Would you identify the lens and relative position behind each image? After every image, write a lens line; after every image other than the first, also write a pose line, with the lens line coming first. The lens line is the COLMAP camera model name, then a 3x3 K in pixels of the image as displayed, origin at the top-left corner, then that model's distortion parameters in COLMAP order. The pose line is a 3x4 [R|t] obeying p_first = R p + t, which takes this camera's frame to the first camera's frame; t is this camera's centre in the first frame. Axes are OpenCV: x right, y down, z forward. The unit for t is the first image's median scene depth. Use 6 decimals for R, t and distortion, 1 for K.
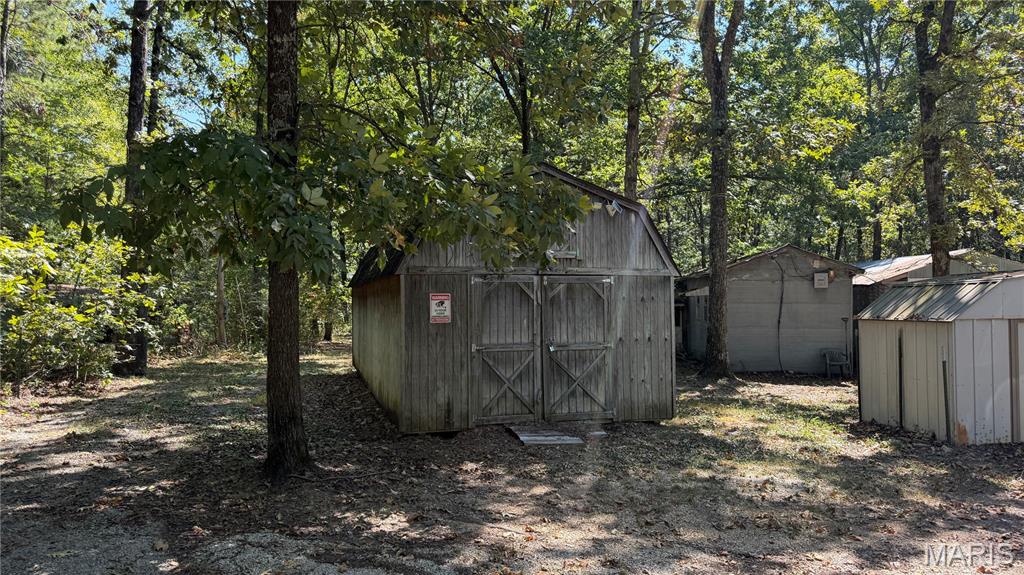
lens RADIAL K [[674.4, 0, 510.2], [0, 674.4, 288.2], [0, 0, 1]] dist [-0.000999, -0.004206]
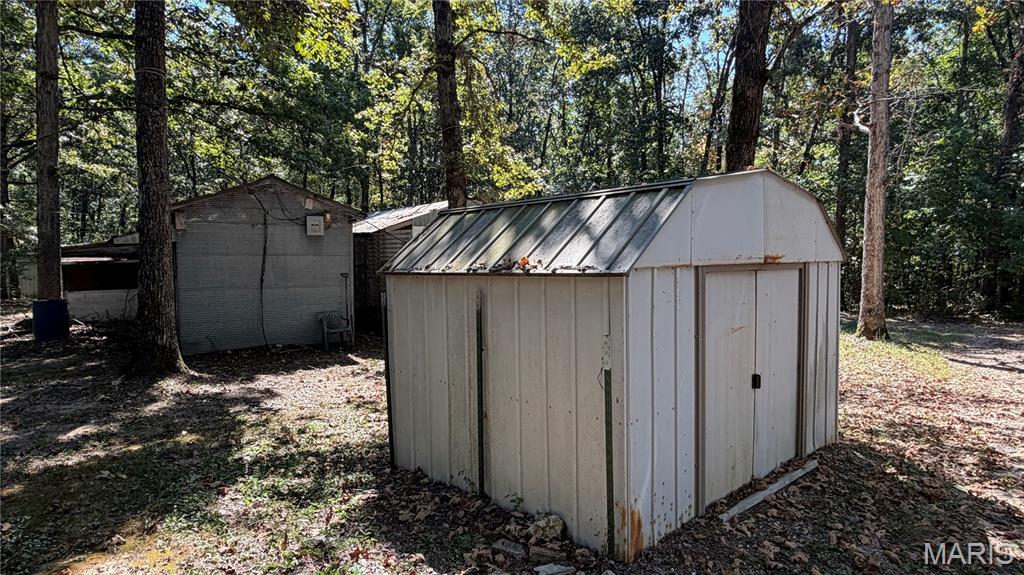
lens RADIAL K [[578.7, 0, 512.5], [0, 578.7, 293.2], [0, 0, 1]] dist [-0.009601, 0.000265]
pose [[0.724546, -0.041005, 0.688006, 0.162617], [-0.009901, 0.997506, 0.069877, 0.017284], [-0.689156, -0.057441, 0.722333, 0.354594]]
